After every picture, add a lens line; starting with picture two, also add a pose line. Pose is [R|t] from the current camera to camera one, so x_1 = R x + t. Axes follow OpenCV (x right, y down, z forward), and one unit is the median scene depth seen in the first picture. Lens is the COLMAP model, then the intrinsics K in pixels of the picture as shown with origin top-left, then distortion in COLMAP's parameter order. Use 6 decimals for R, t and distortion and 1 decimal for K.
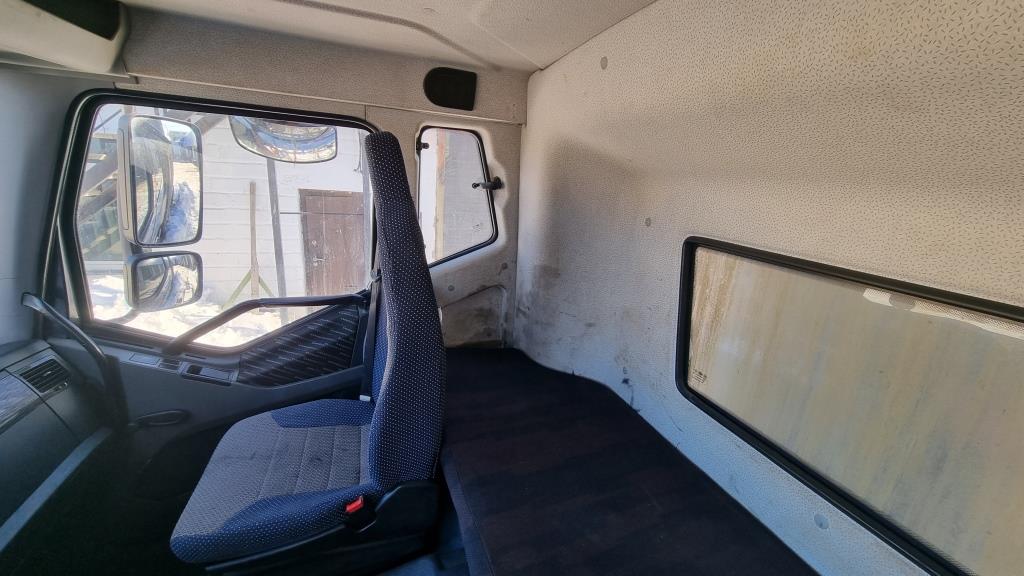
lens RADIAL K [[417.1, 0, 515.4], [0, 417.1, 289.6], [0, 0, 1]] dist [0.003737, -0.002577]
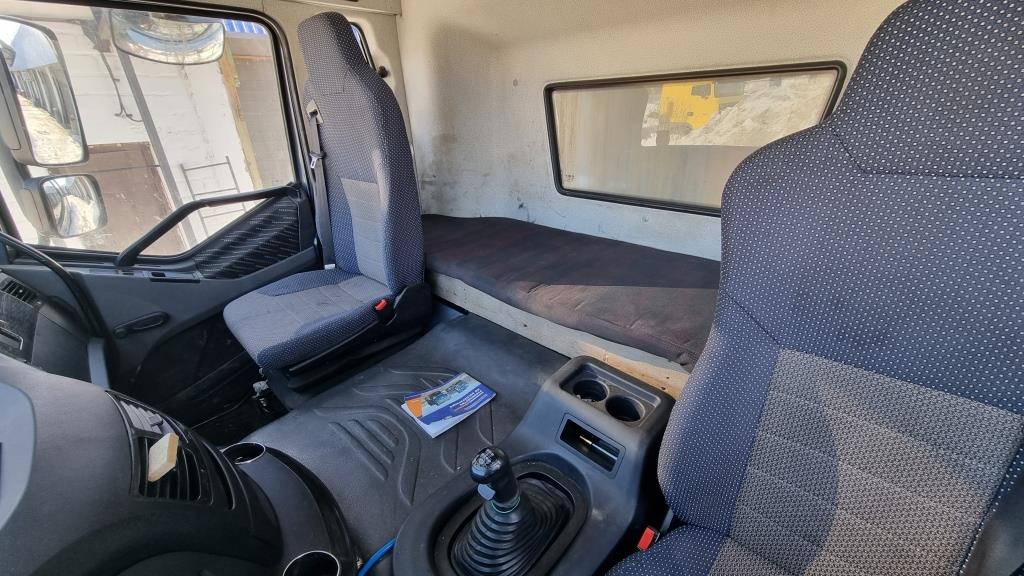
lens RADIAL K [[417.1, 0, 515.4], [0, 417.1, 291.2], [0, 0, 1]] dist [0.003737, -0.002577]
pose [[0.893878, -0.271901, 0.356445, -0.336768], [0.214141, 0.957474, 0.193360, 0.214940], [-0.393861, -0.096511, 0.914089, -0.322871]]
